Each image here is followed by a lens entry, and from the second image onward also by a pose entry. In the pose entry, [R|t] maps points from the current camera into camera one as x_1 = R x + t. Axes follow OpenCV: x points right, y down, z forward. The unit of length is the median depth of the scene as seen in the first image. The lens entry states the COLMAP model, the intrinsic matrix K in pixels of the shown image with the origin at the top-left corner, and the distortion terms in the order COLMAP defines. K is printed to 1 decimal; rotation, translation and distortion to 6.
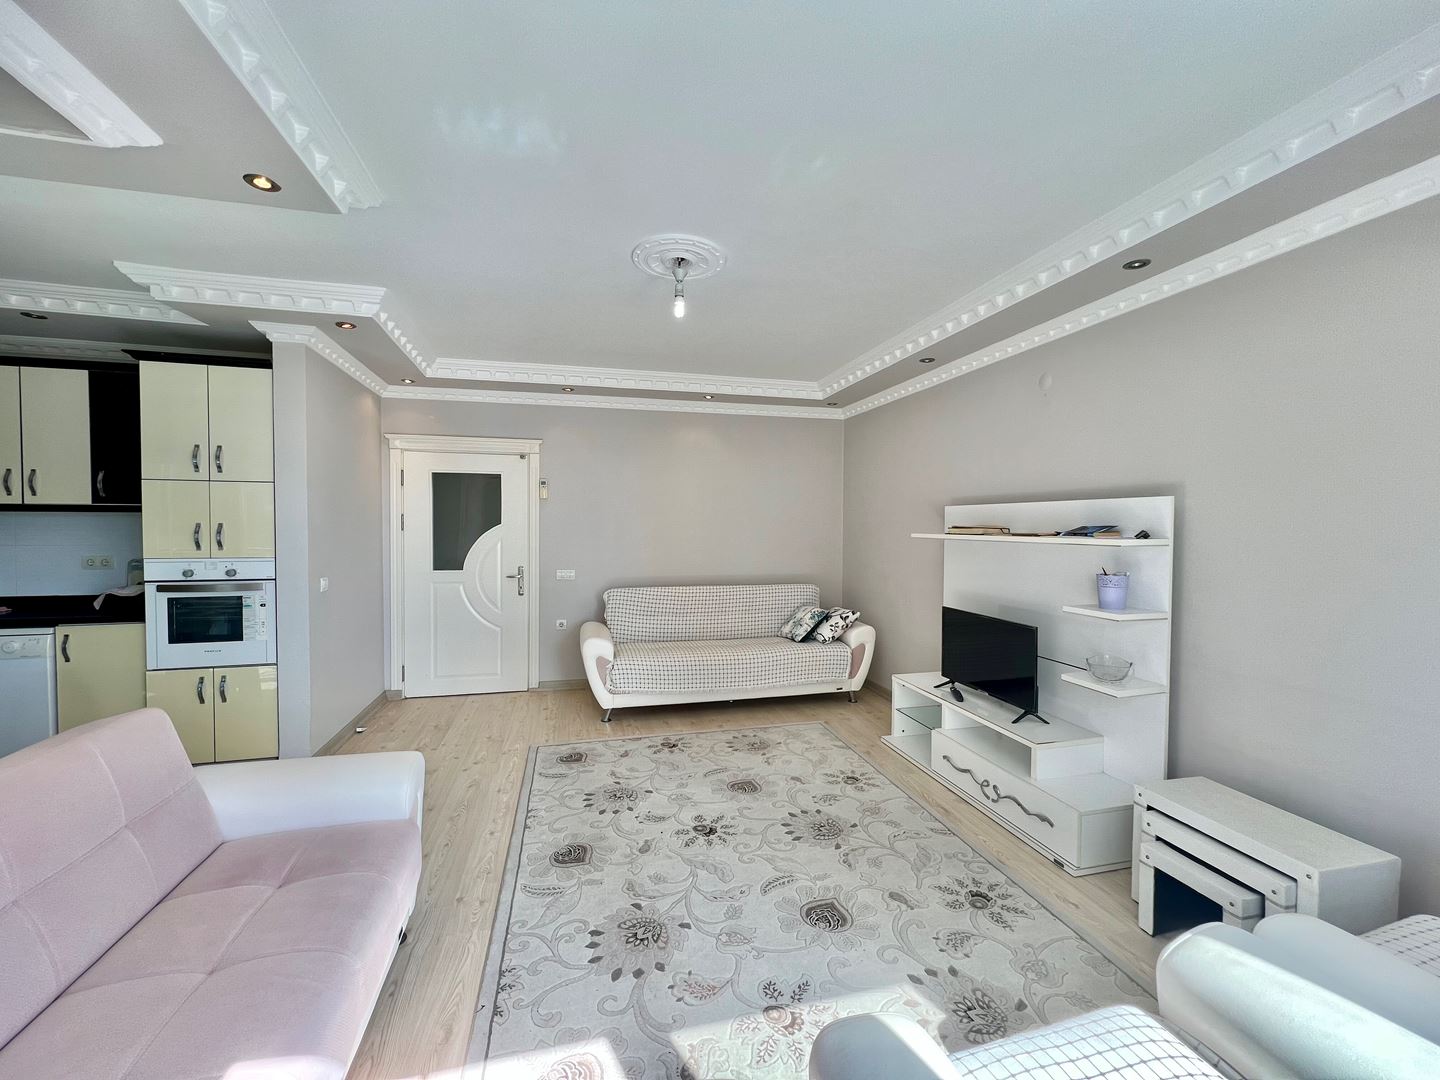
lens RADIAL K [[574.9, 0, 712.9], [0, 574.9, 536.8], [0, 0, 1]] dist [0.000670, 0.000175]
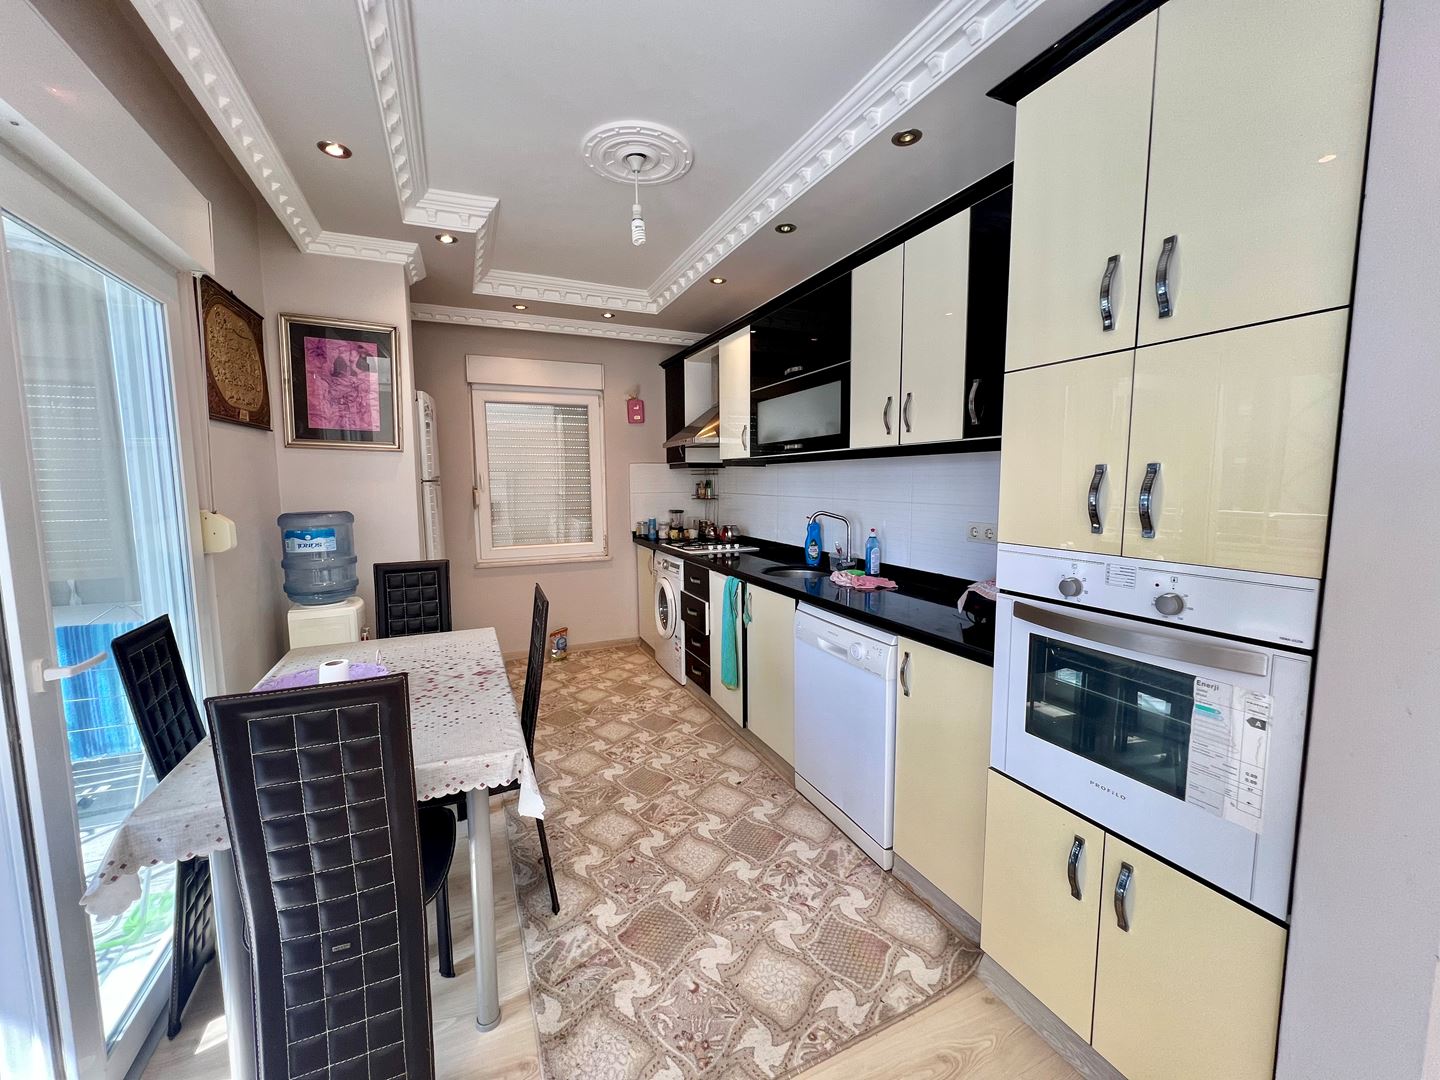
lens RADIAL K [[574.9, 0, 717.0], [0, 574.9, 538.7], [0, 0, 1]] dist [0.000670, 0.000175]
pose [[0.179640, 0.095762, -0.979060, -0.557958], [-0.017172, 0.995404, 0.094210, -0.006005], [0.983582, -0.000112, 0.180459, 0.678187]]
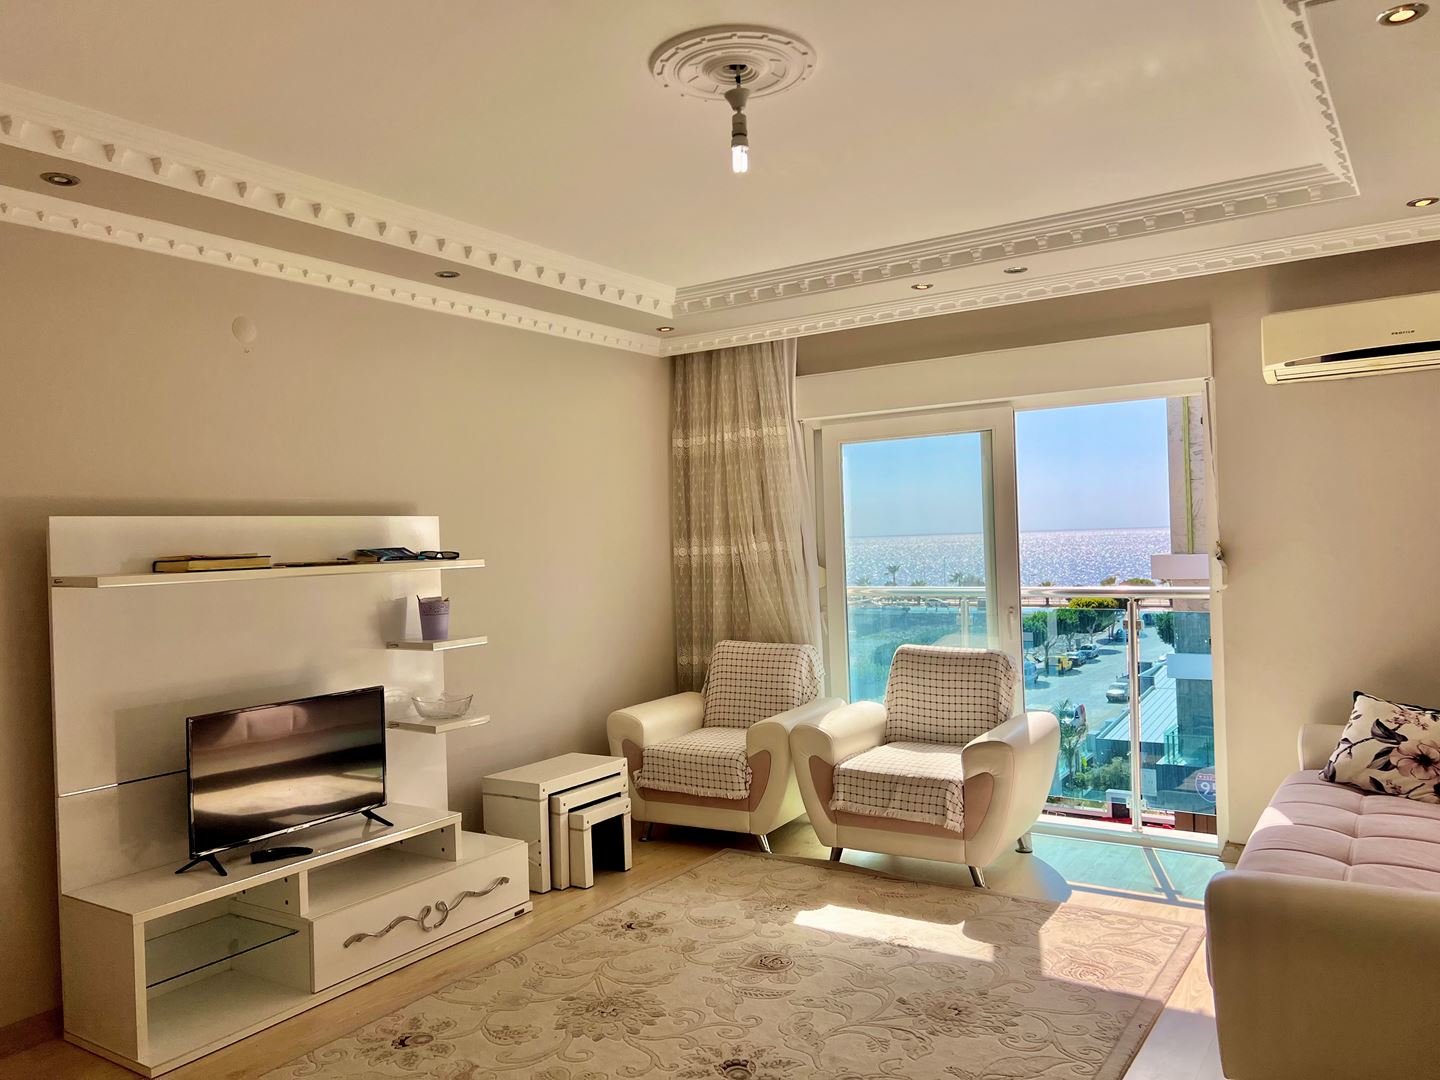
lens RADIAL K [[1087.7, 0, 723.5], [0, 1087.7, 537.6], [0, 0, 1]] dist [0.053122, -0.045931]
pose [[-0.680158, 0.019775, 0.732798, -0.681144], [0.049035, 0.998625, 0.018564, -0.033611], [-0.731423, 0.048559, -0.680192, 1.439420]]
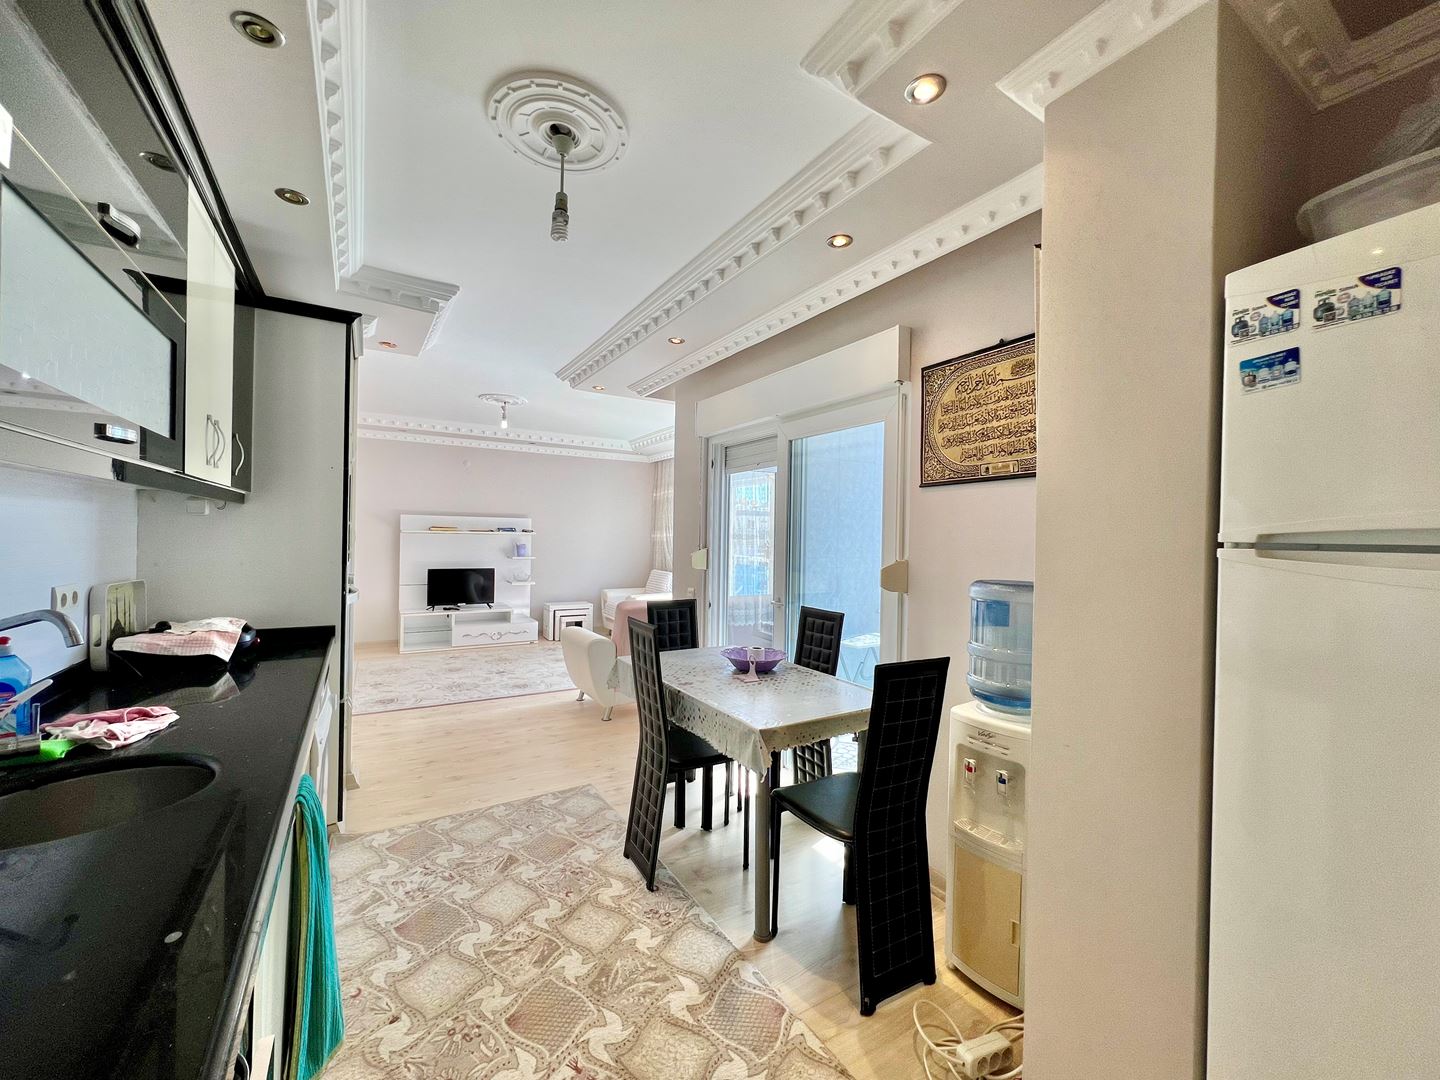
lens RADIAL K [[574.9, 0, 713.0], [0, 574.9, 541.7], [0, 0, 1]] dist [0.000670, 0.000175]
pose [[-0.294776, -0.021152, 0.955332, -1.848876], [0.001698, 0.999742, 0.022660, -0.011422], [-0.955565, 0.008302, -0.294664, 0.734061]]
